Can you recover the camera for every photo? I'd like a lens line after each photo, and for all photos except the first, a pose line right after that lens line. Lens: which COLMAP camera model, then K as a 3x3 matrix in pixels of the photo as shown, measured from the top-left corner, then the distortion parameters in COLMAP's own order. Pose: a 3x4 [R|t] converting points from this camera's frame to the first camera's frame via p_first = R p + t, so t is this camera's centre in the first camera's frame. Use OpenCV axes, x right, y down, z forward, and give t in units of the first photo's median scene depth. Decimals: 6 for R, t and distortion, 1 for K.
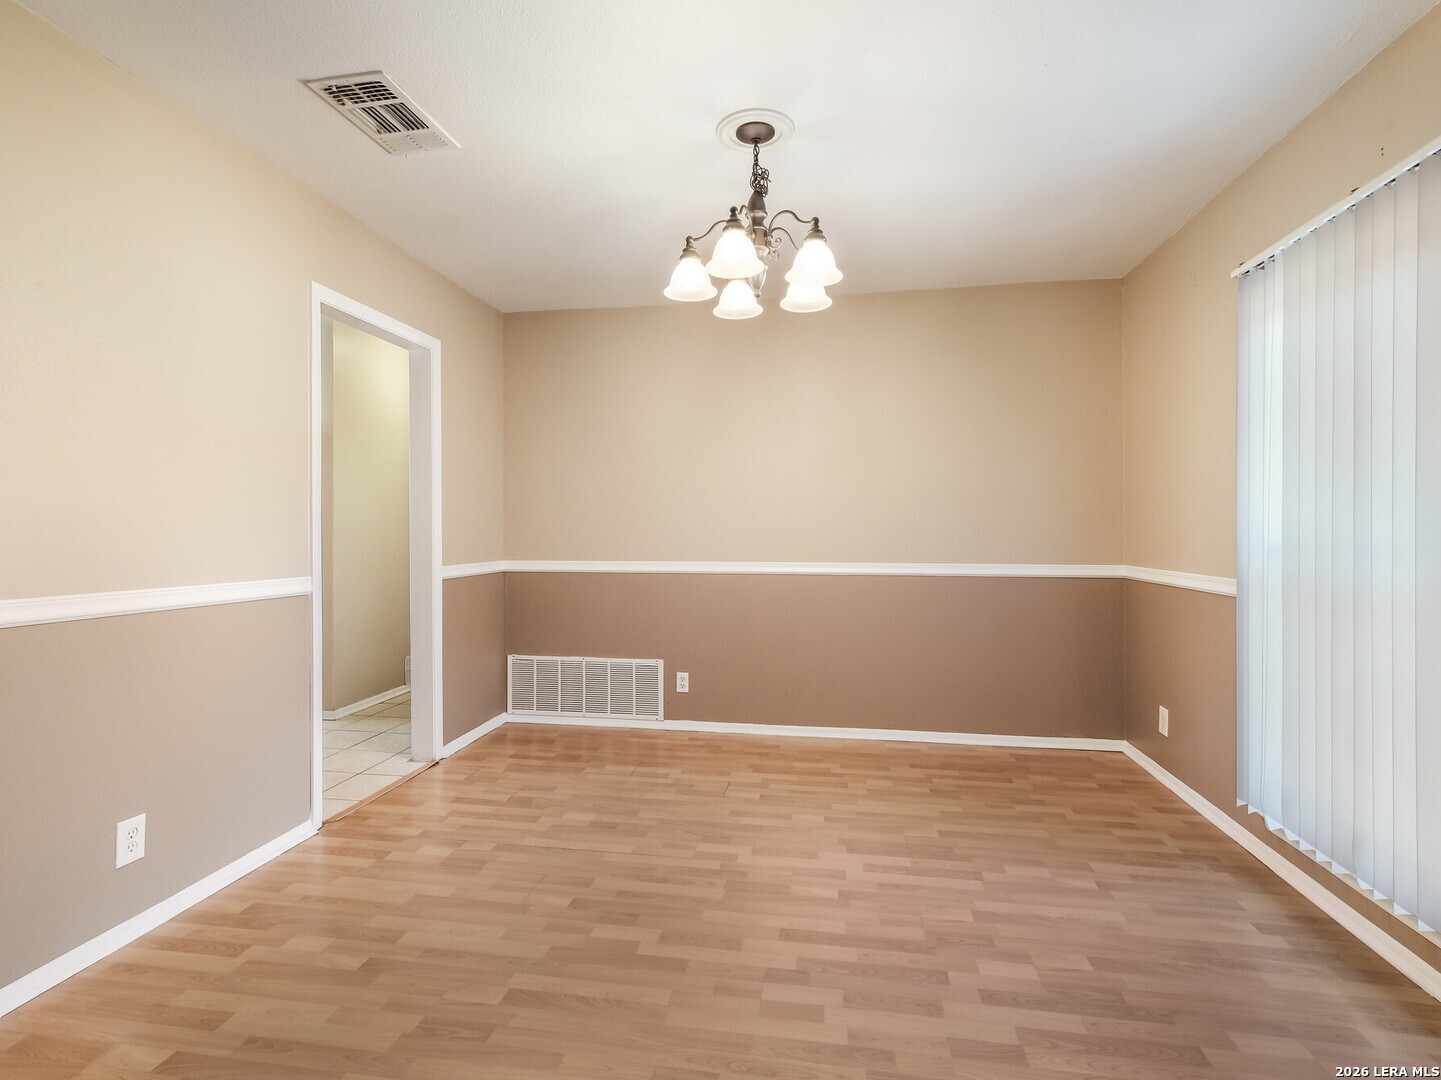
lens RADIAL K [[714.9, 0, 718.5], [0, 714.9, 530.4], [0, 0, 1]] dist [0.009359, -0.001372]
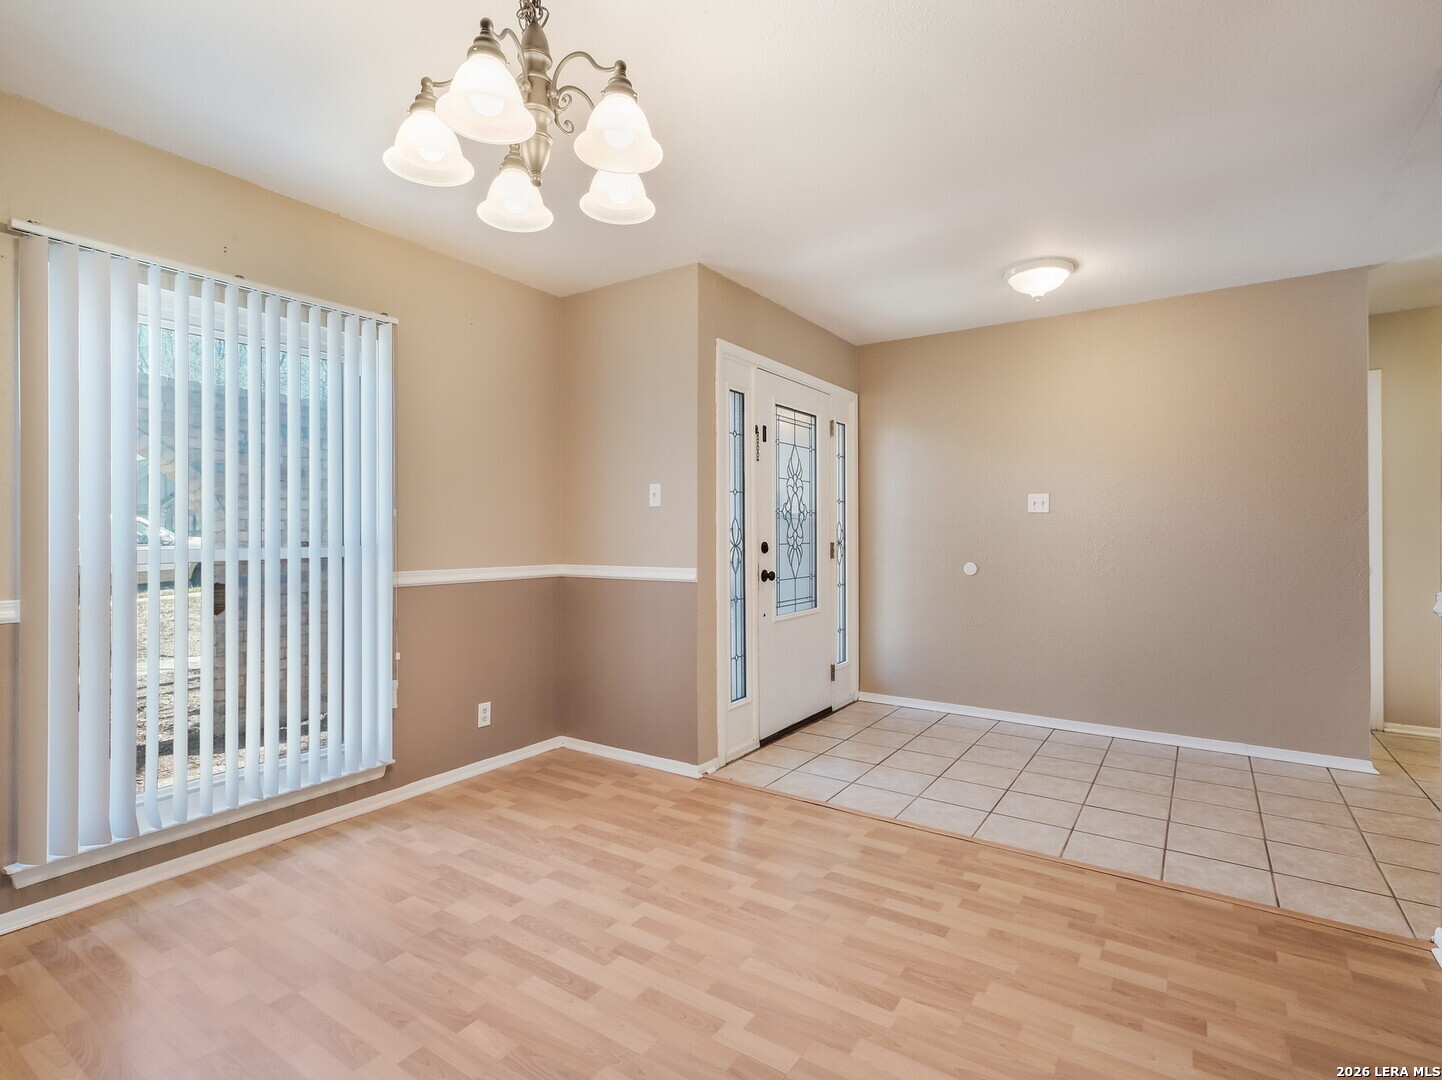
lens RADIAL K [[715.4, 0, 715.8], [0, 715.4, 535.0], [0, 0, 1]] dist [0.009359, -0.001372]
pose [[-0.909389, 0.000617, 0.415946, -0.481428], [0.002248, 0.999992, 0.003433, -0.008038], [-0.415941, 0.004057, -0.909383, 1.994860]]
